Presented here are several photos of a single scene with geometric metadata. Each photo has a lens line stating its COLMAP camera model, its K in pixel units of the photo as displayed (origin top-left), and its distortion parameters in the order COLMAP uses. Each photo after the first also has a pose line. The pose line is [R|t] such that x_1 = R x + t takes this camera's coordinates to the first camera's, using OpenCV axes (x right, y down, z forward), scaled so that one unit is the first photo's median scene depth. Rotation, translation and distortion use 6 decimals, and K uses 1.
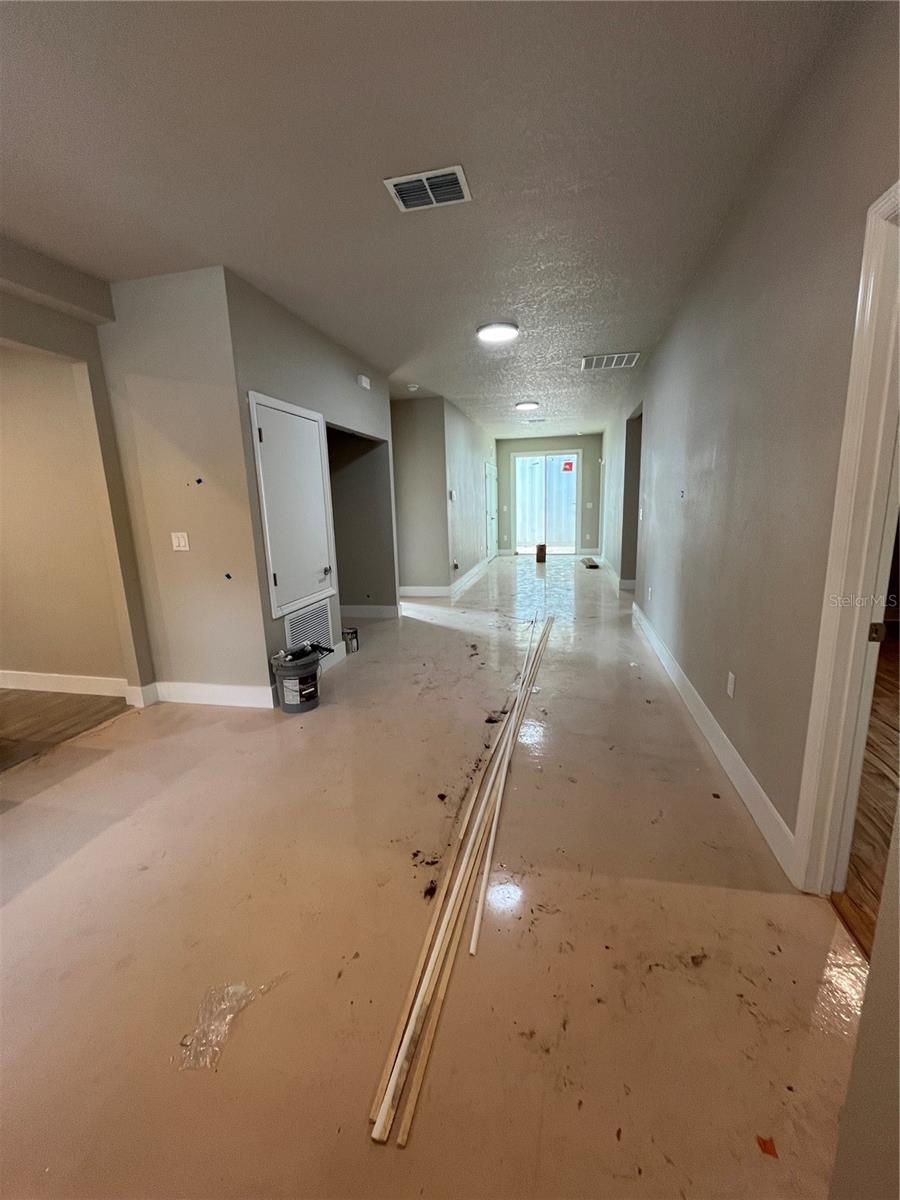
lens RADIAL K [[485.0, 0, 453.6], [0, 485.0, 595.9], [0, 0, 1]] dist [-0.003212, -0.000414]
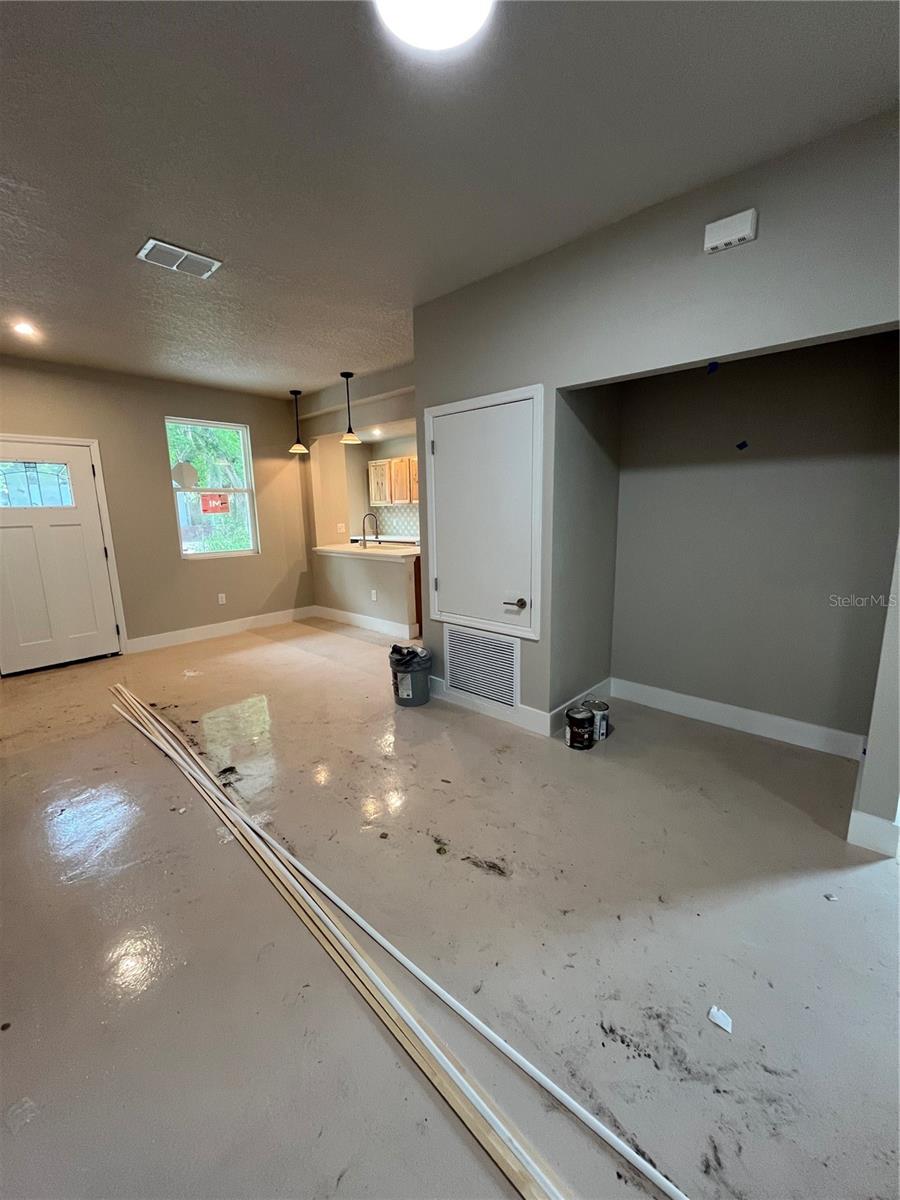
lens RADIAL K [[485.0, 0, 453.6], [0, 485.0, 595.9], [0, 0, 1]] dist [-0.003212, -0.000414]
pose [[-0.499770, 0.196585, -0.843554, 0.124199], [-0.135165, 0.944272, 0.300136, -0.081232], [0.855547, 0.264018, -0.445348, 0.371511]]
